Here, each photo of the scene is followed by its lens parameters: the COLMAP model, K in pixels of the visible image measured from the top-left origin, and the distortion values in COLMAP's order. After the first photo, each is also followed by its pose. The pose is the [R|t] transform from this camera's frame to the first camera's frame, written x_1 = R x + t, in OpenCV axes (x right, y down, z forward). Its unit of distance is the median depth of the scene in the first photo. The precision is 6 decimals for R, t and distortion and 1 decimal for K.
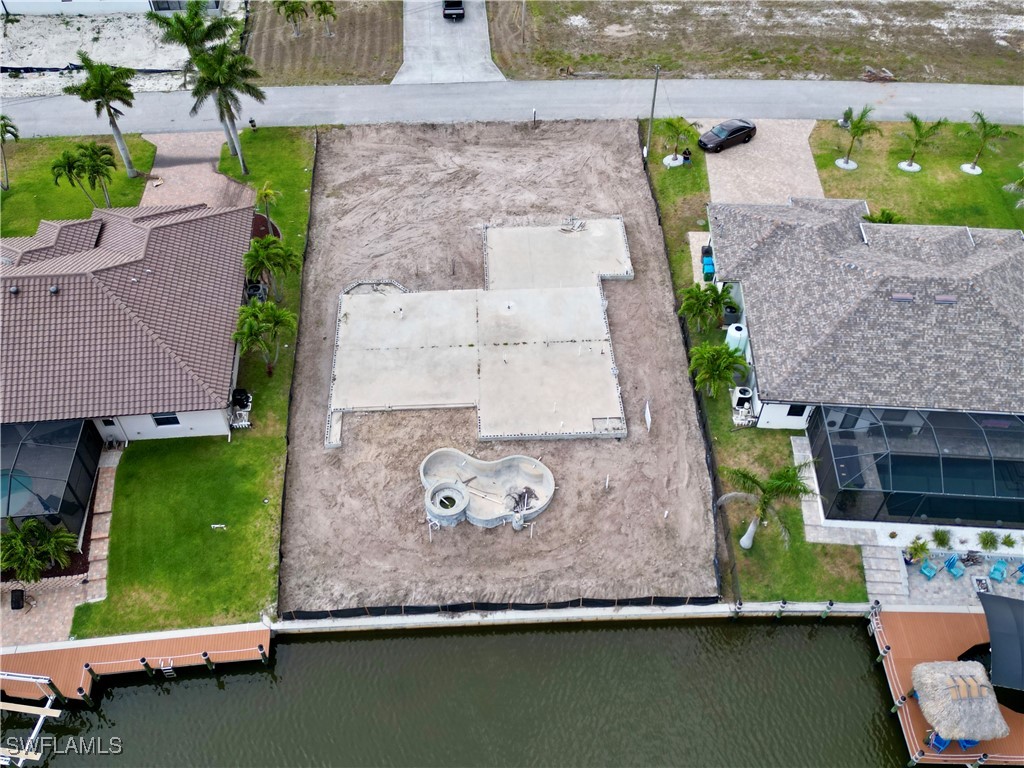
lens RADIAL K [[899.9, 0, 514.0], [0, 899.9, 387.0], [0, 0, 1]] dist [0.113421, -0.177580]
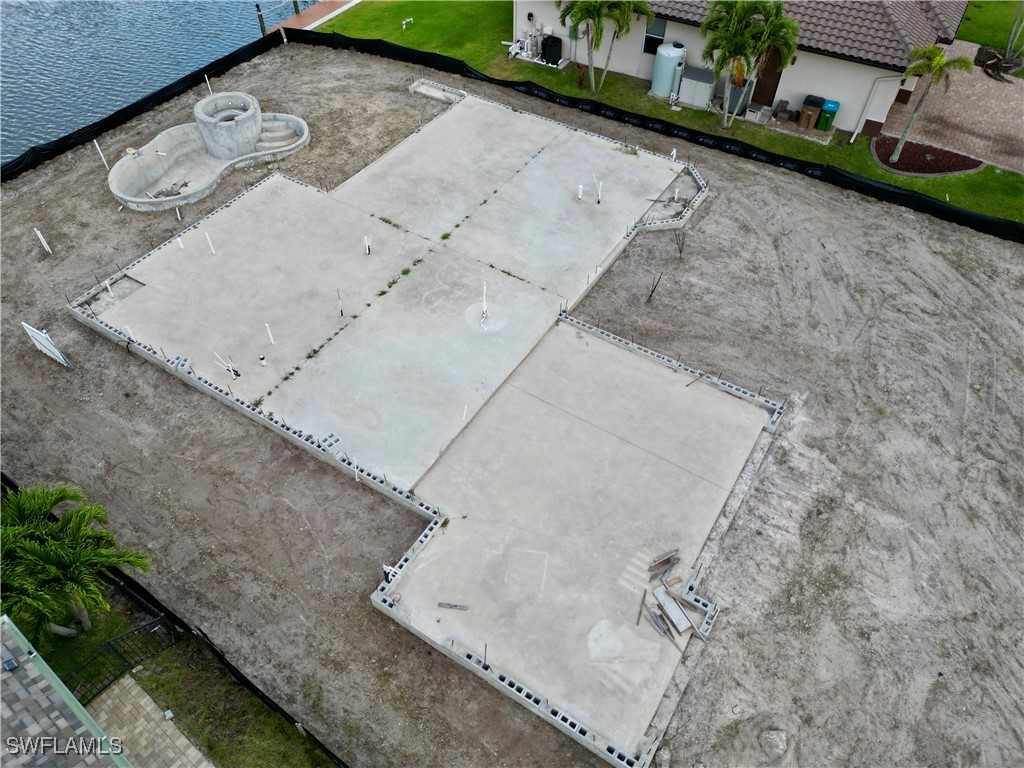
lens RADIAL K [[715.8, 0, 514.3], [0, 715.8, 386.5], [0, 0, 1]] dist [0.059381, -0.048024]
pose [[-0.579428, 0.602999, -0.548321, 0.227628], [-0.620791, 0.109389, 0.776307, -0.414992], [0.528093, 0.790206, 0.310953, 1.021054]]
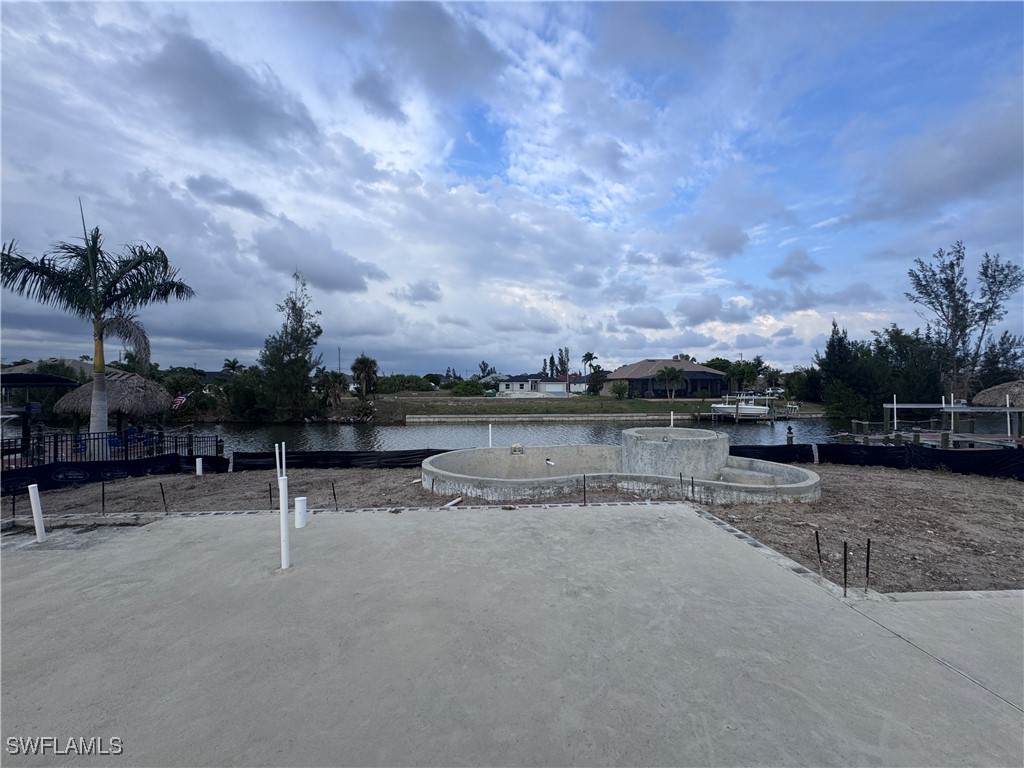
lens RADIAL K [[407.0, 0, 511.7], [0, 407.0, 382.0], [0, 0, 1]] dist [-0.005514, -0.000049]
pose [[-0.999937, -0.007816, -0.008015, 0.008266], [-0.011184, 0.666531, 0.745393, -0.043578], [-0.000483, 0.745436, -0.666577, 1.019592]]
